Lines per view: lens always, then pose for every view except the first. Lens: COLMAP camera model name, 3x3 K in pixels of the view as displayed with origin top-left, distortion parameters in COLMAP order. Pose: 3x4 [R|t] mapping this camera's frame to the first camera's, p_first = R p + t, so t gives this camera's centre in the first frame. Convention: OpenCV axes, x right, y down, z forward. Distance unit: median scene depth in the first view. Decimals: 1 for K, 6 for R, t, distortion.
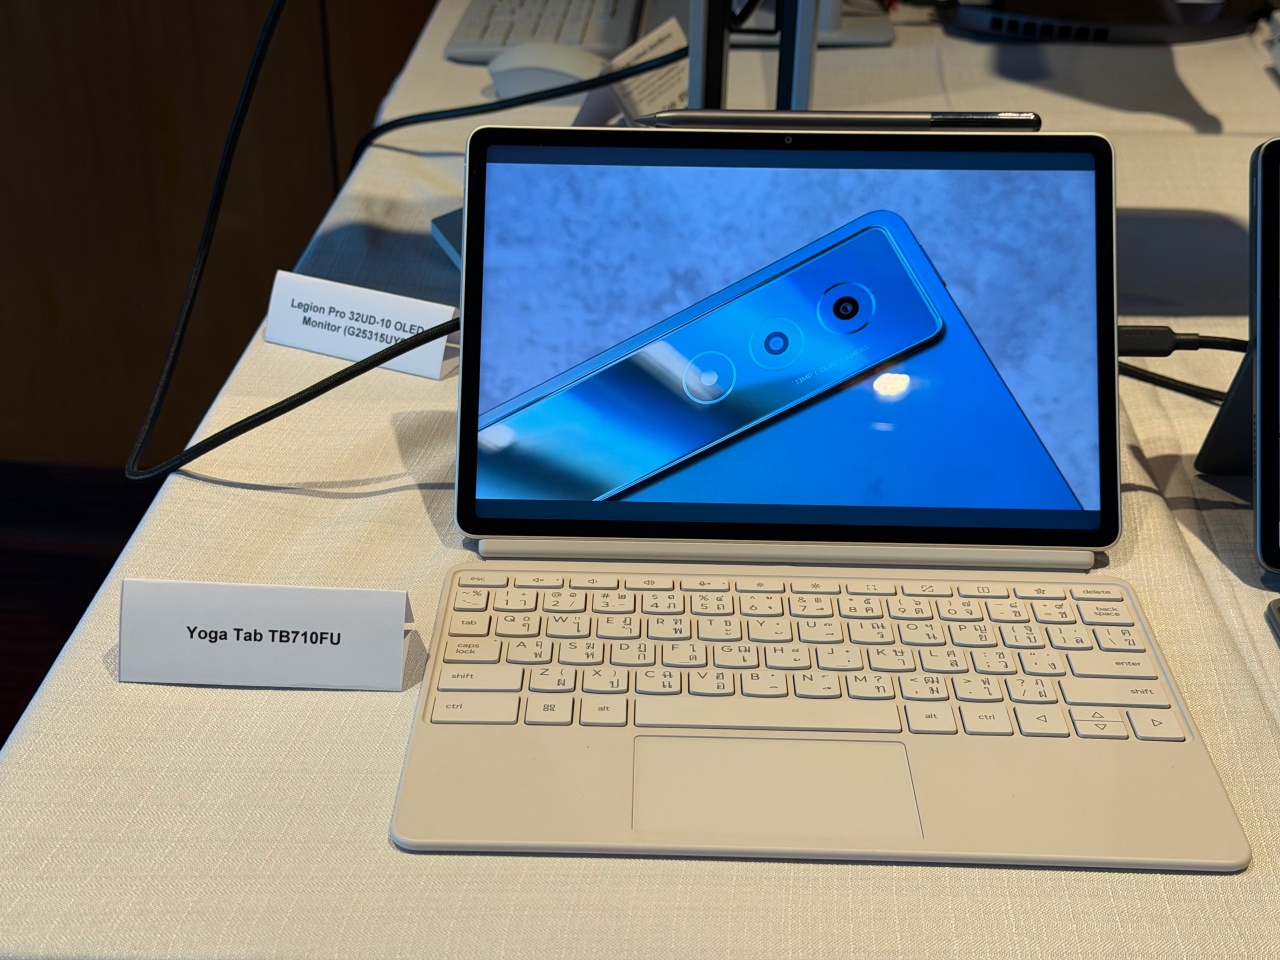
lens RADIAL K [[1846.7, 0, 640.0], [0, 1846.7, 480.0], [0, 0, 1]] dist [0.226836, -0.530915]
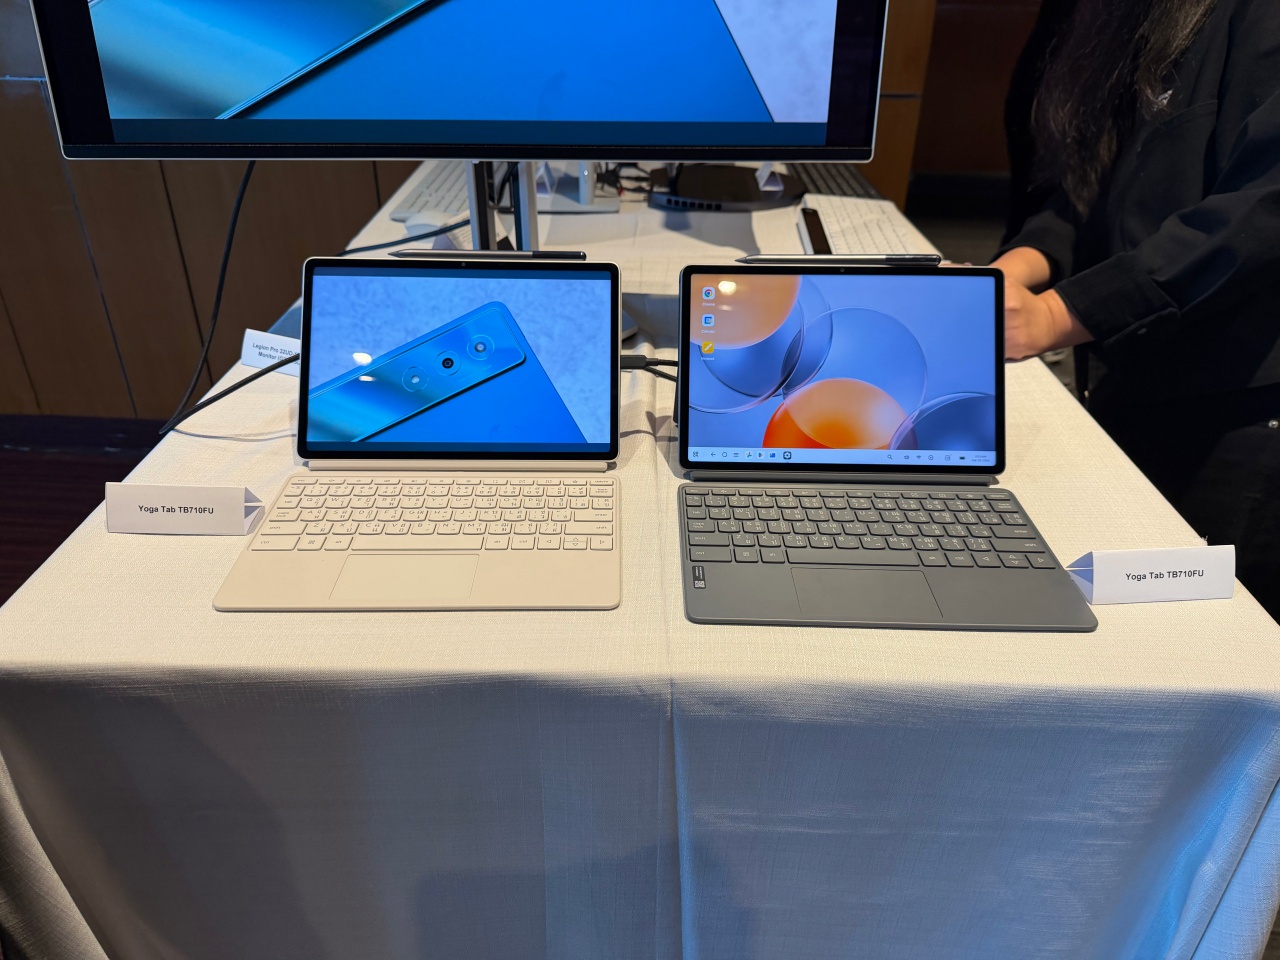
lens RADIAL K [[930.5, 0, 640.0], [0, 930.5, 480.0], [0, 0, 1]] dist [0.132437, -0.118717]
pose [[0.999583, -0.015871, 0.024134, 0.247495], [0.014512, 0.998356, 0.055444, 0.000034], [-0.024974, -0.055071, 0.998170, -0.053113]]
